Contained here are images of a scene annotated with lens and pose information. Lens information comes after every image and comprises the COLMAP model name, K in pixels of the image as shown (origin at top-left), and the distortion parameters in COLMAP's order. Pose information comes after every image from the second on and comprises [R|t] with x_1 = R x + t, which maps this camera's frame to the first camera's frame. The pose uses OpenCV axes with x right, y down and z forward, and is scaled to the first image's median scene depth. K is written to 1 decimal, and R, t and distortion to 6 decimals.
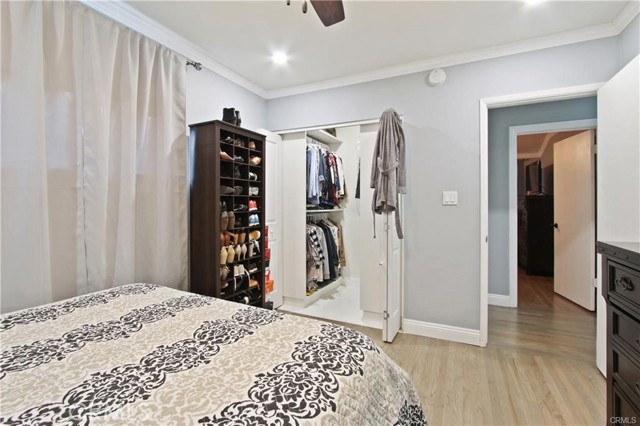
lens RADIAL K [[294.6, 0, 319.5], [0, 294.6, 209.6], [0, 0, 1]] dist [-0.012253, 0.000284]
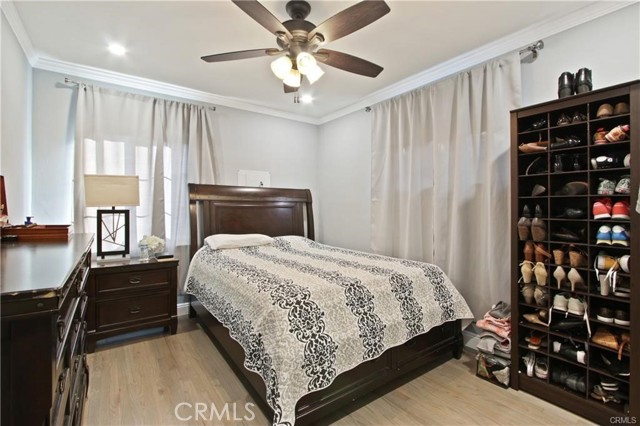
lens RADIAL K [[294.6, 0, 319.5], [0, 294.6, 209.6], [0, 0, 1]] dist [-0.012253, 0.000284]
pose [[-0.446778, 0.003472, -0.894638, 0.603377], [-0.006931, 0.999949, 0.007342, -0.017230], [0.894618, 0.009482, -0.446731, 0.797500]]
